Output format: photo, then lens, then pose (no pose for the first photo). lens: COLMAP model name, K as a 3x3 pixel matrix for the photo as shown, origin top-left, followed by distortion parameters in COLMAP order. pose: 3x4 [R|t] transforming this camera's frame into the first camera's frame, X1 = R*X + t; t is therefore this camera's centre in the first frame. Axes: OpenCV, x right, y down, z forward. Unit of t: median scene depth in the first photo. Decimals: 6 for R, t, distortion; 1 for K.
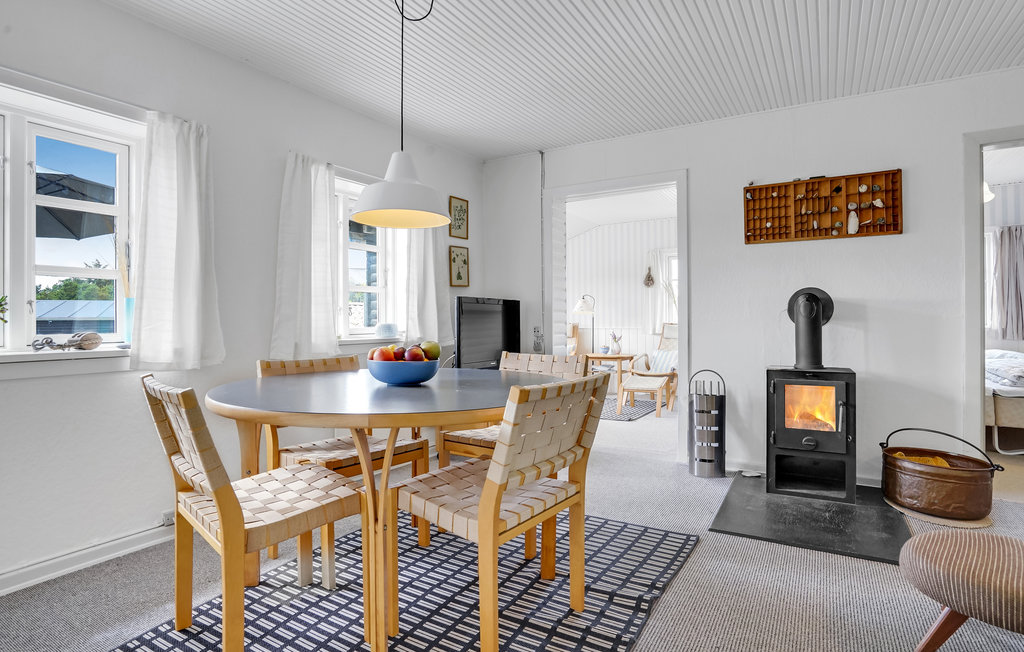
lens RADIAL K [[551.2, 0, 512.0], [0, 551.2, 326.0], [0, 0, 1]] dist [-0.000164, -0.000002]
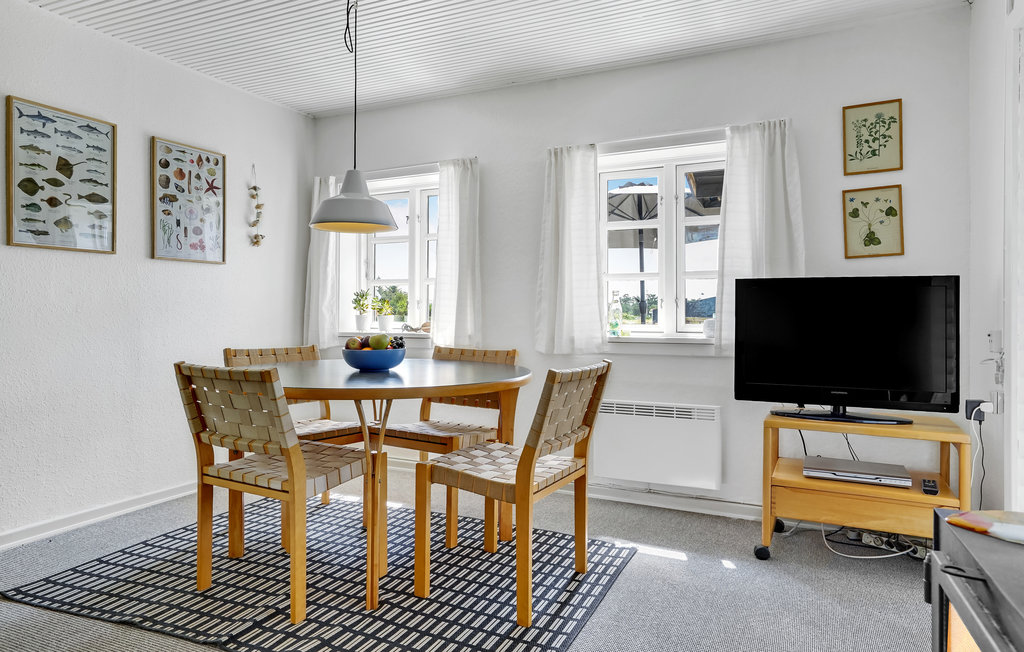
lens RADIAL K [[648.9, 0, 512.0], [0, 648.9, 326.0], [0, 0, 1]] dist [-0.001644, -0.000335]
pose [[0.096861, 0.016790, -0.995156, 0.603983], [-0.019375, 0.999700, 0.014981, -0.003860], [0.995109, 0.017831, 0.097157, 0.634333]]
